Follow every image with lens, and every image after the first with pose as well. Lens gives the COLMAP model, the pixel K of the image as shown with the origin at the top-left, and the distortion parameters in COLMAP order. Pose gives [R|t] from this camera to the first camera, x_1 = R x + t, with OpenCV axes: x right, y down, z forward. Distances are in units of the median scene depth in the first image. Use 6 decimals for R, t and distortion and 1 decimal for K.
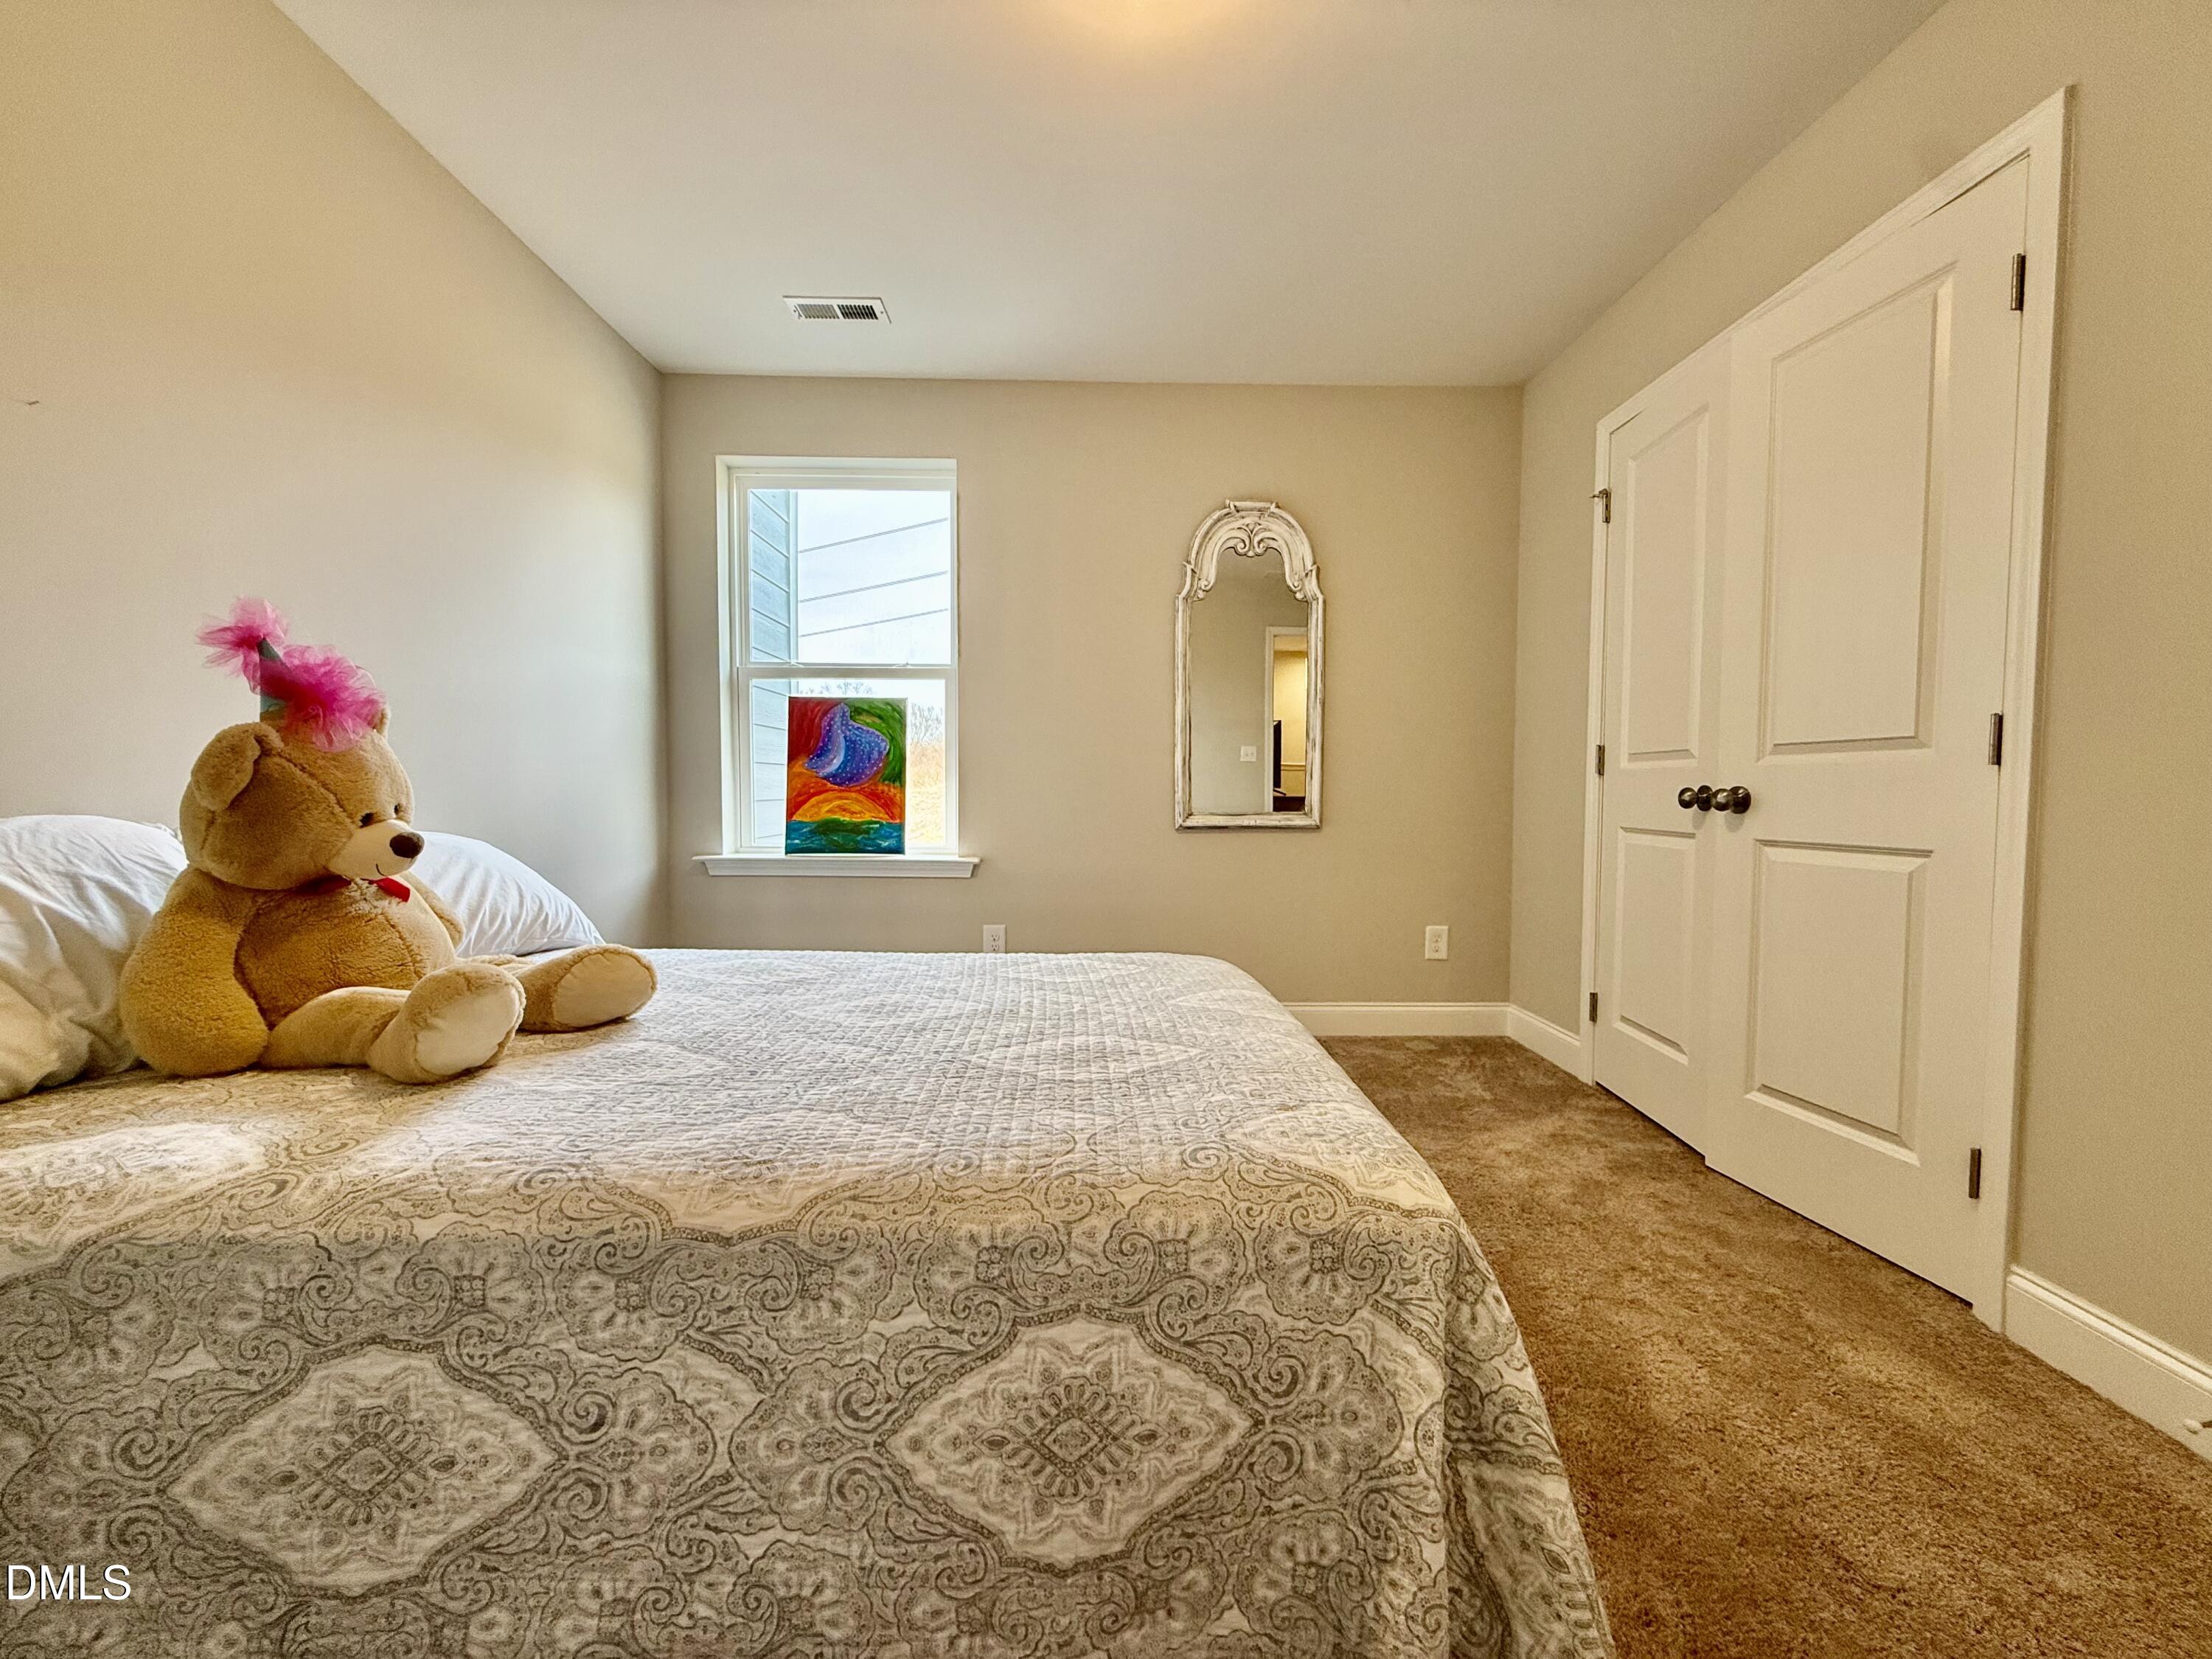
lens RADIAL K [[892.1, 0, 1107.7], [0, 892.1, 830.4], [0, 0, 1]] dist [-0.001450, 0.000814]
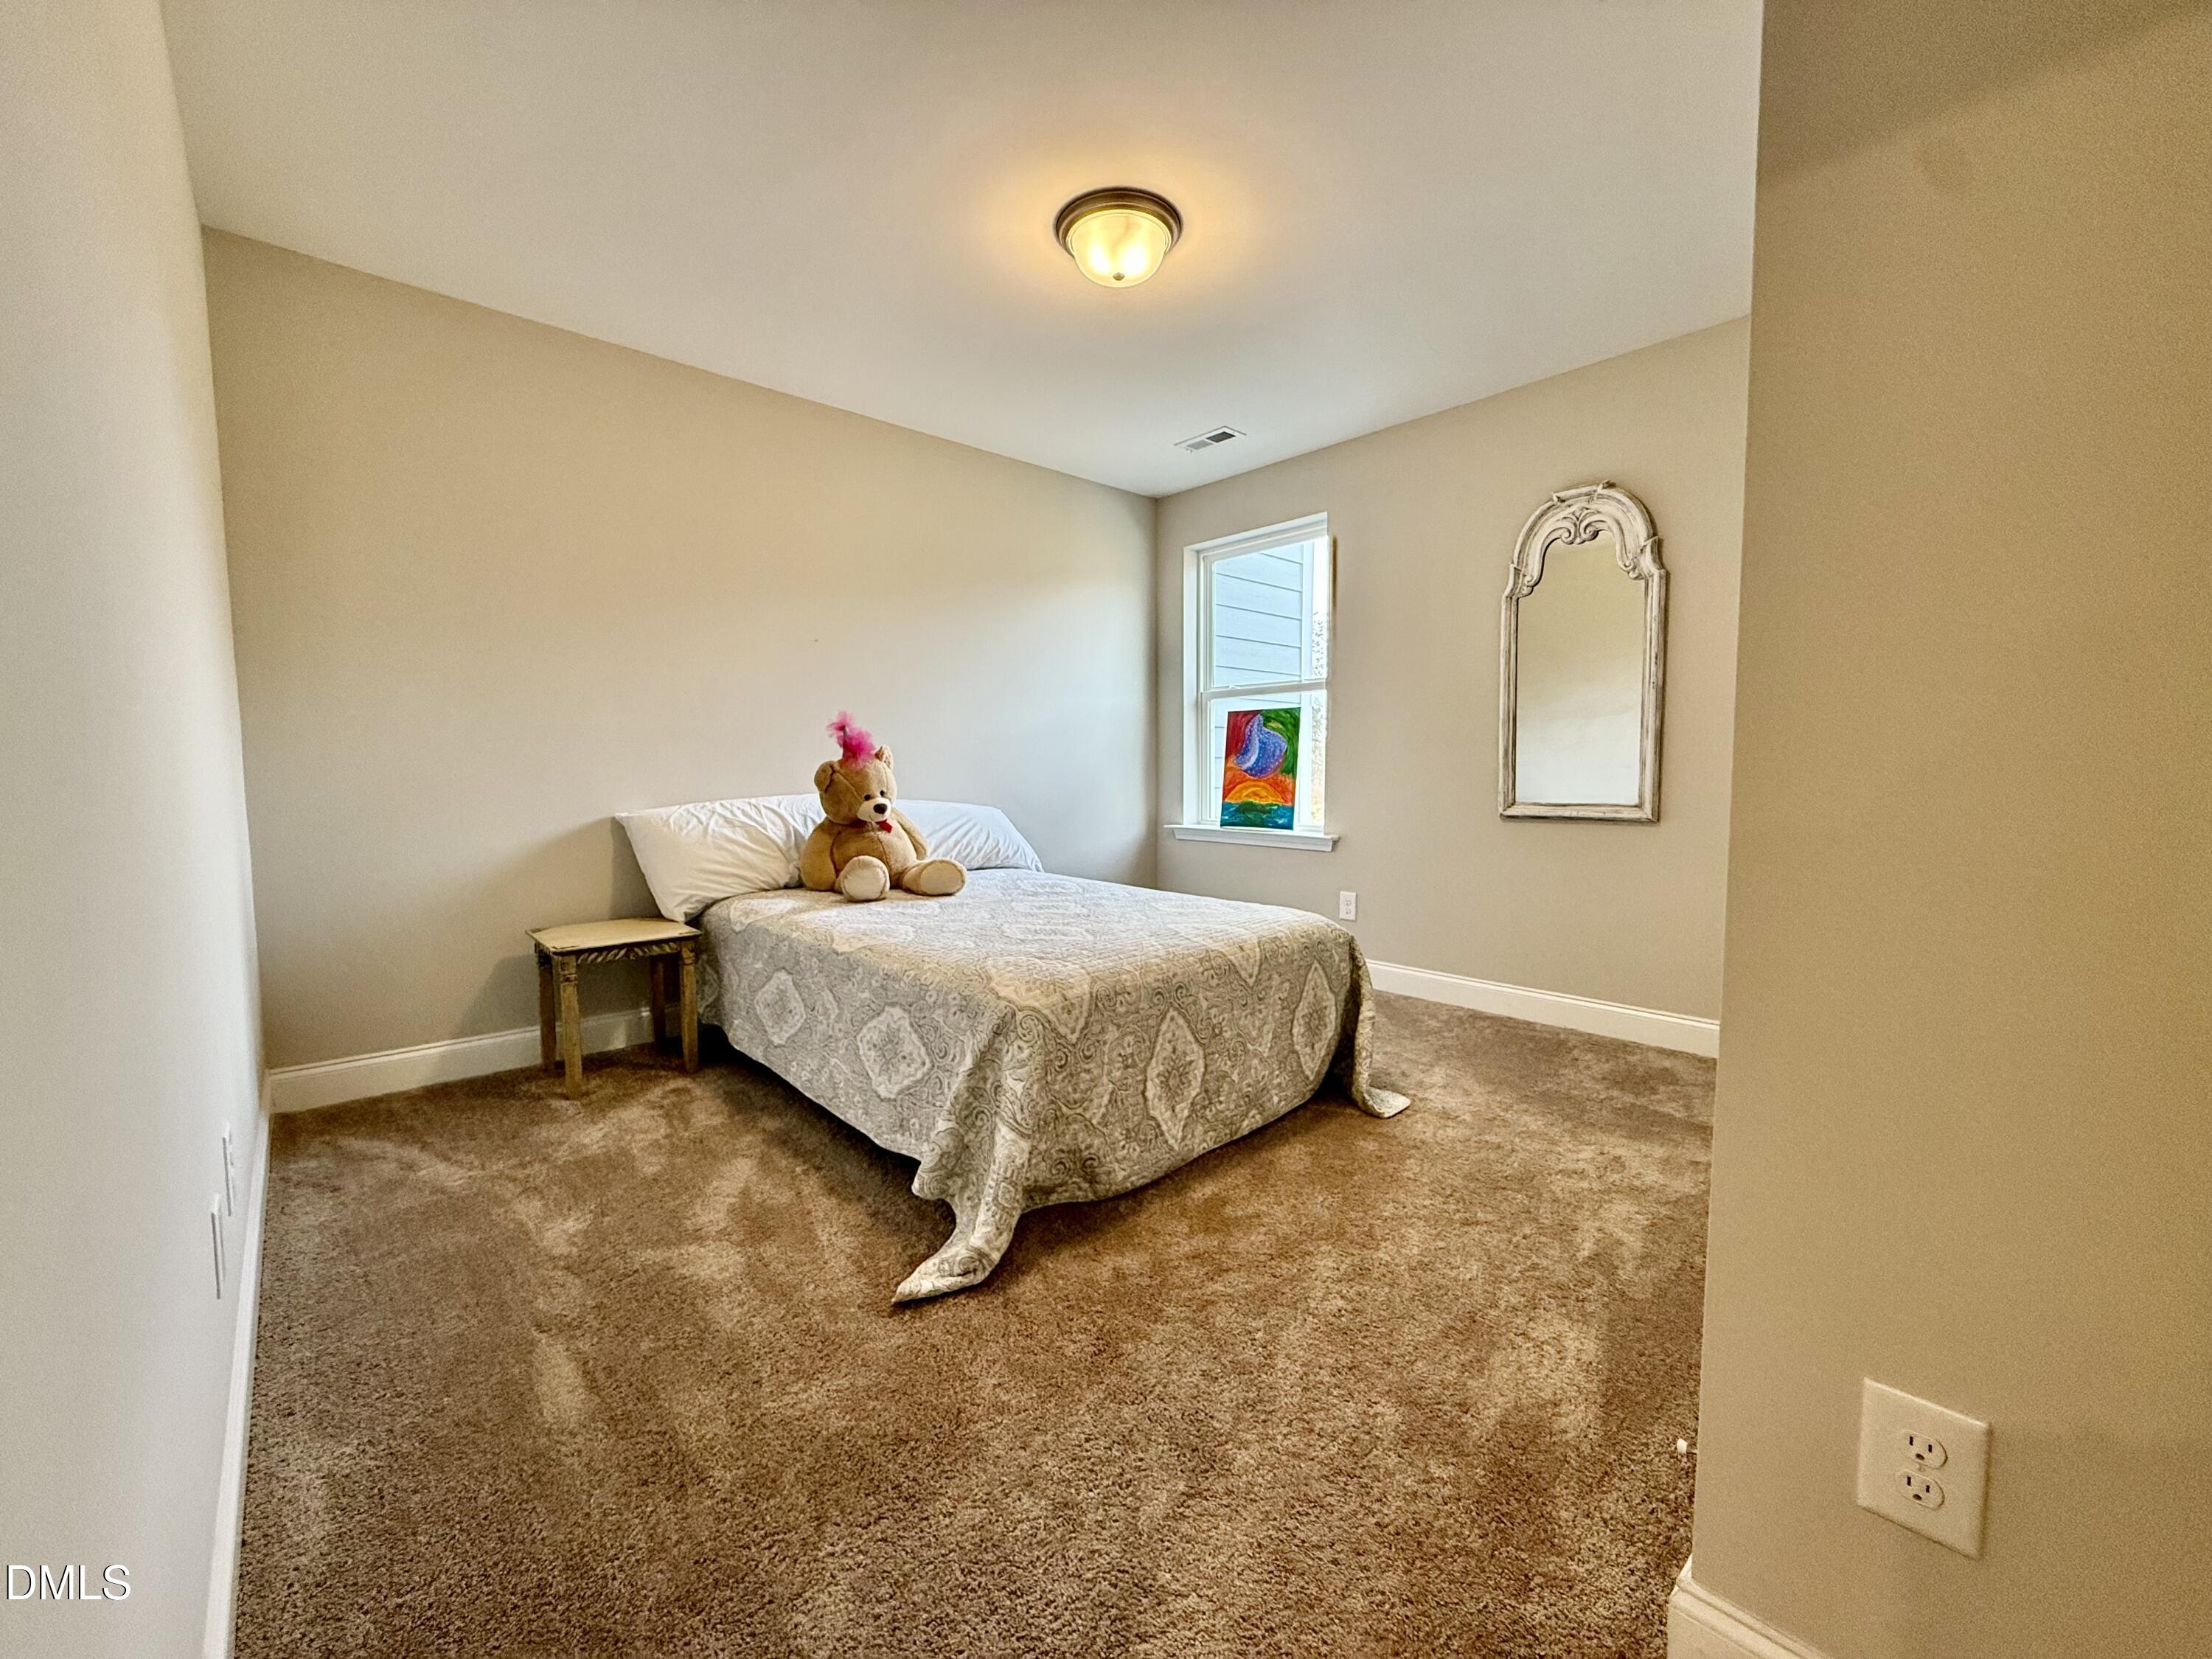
lens RADIAL K [[892.1, 0, 1093.3], [0, 892.1, 832.6], [0, 0, 1]] dist [-0.001450, 0.000814]
pose [[0.650431, 0.046150, -0.758162, 0.577616], [-0.027549, 0.998929, 0.037172, -0.009795], [0.759066, -0.003291, 0.651006, -0.049842]]
